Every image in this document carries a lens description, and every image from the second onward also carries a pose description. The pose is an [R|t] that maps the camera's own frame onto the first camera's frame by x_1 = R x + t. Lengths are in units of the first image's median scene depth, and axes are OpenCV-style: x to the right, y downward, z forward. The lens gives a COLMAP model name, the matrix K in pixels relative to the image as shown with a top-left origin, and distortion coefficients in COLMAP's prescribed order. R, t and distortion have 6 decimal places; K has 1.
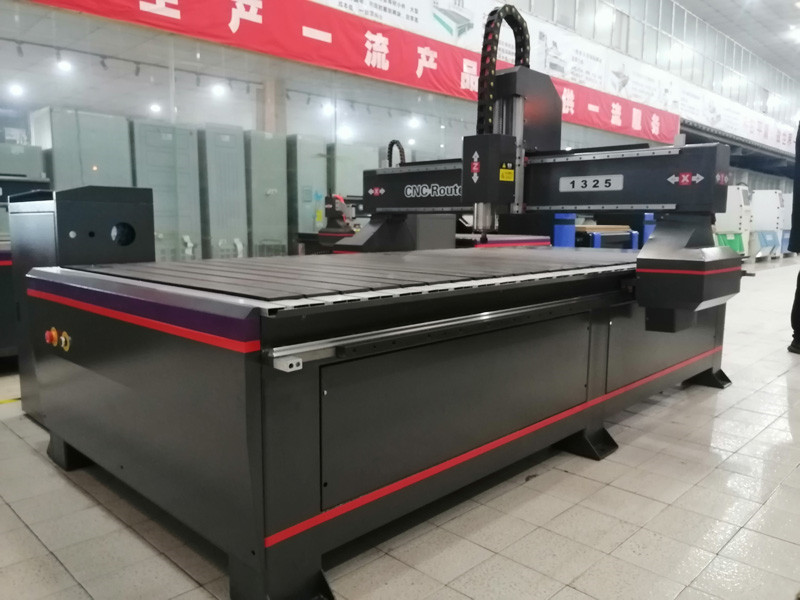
lens RADIAL K [[632.4, 0, 400.0], [0, 632.4, 300.0], [0, 0, 1]] dist [0.034835, -0.066286]
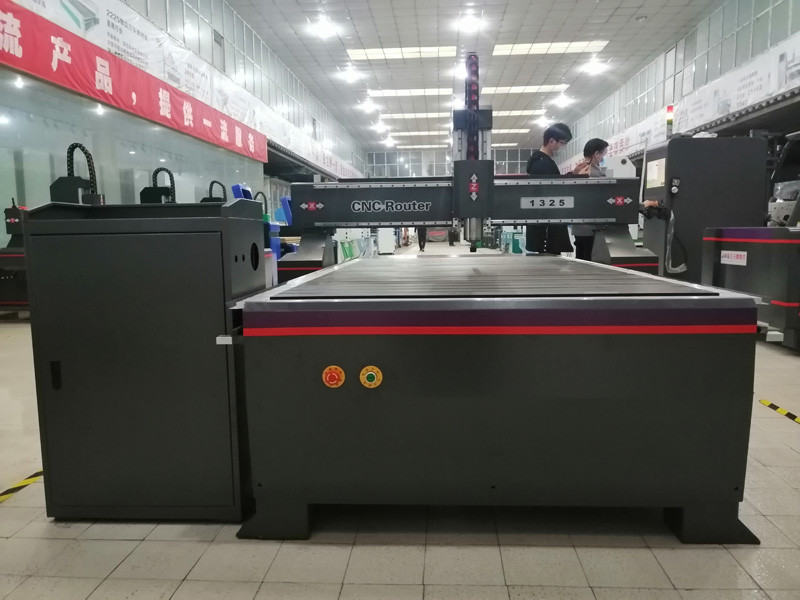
lens RADIAL K [[627.4, 0, 400.0], [0, 627.4, 300.0], [0, 0, 1]] dist [0.040762, -0.063651]
pose [[0.753226, -0.089208, 0.651684, -0.220645], [0.100273, 0.994753, 0.020273, -0.011585], [-0.650074, 0.050076, 0.758219, 0.063680]]
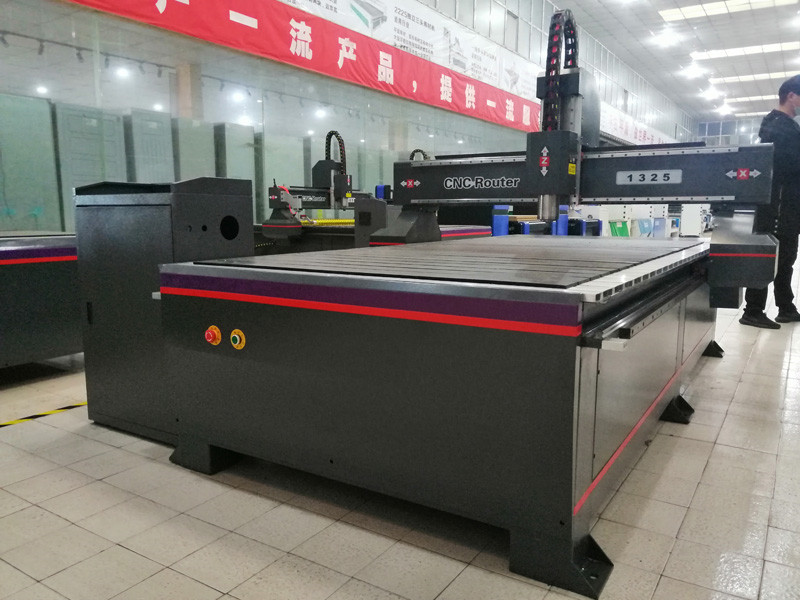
lens RADIAL K [[627.4, 0, 400.0], [0, 627.4, 300.0], [0, 0, 1]] dist [0.040762, -0.063651]
pose [[0.978689, -0.033969, 0.202519, -0.099447], [0.030717, 0.999344, 0.019179, -0.001123], [-0.203038, -0.012549, 0.979090, 0.002096]]
